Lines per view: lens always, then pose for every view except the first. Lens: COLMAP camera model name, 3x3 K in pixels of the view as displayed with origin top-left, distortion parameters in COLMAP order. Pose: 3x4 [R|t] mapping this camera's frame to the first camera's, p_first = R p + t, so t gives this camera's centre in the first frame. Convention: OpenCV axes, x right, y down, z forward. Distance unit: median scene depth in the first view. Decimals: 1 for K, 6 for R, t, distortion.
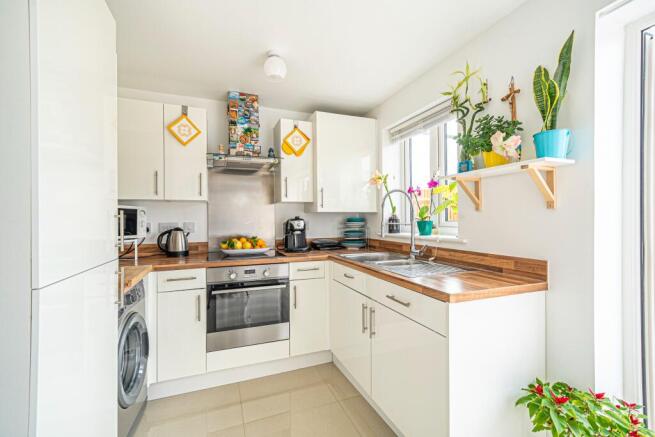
lens RADIAL K [[281.8, 0, 328.9], [0, 281.8, 218.6], [0, 0, 1]] dist [-0.000320, 0.000058]
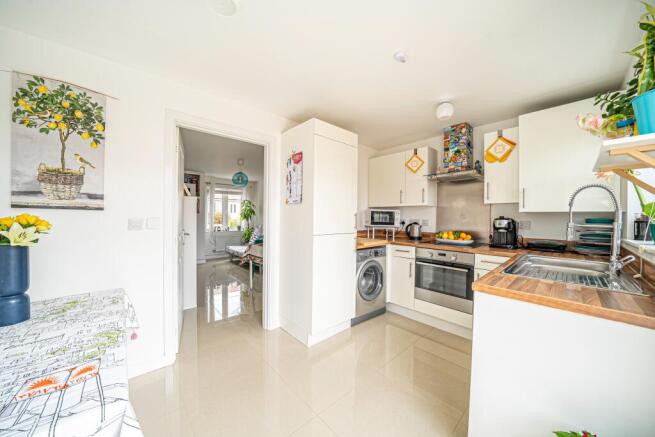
lens RADIAL K [[226.6, 0, 328.9], [0, 226.6, 216.6], [0, 0, 1]] dist [-0.014222, -0.000069]
pose [[0.352358, 0.010659, -0.935805, 0.529761], [-0.010787, 0.999915, 0.007328, -0.005478], [0.935803, 0.007513, 0.352443, 0.055427]]
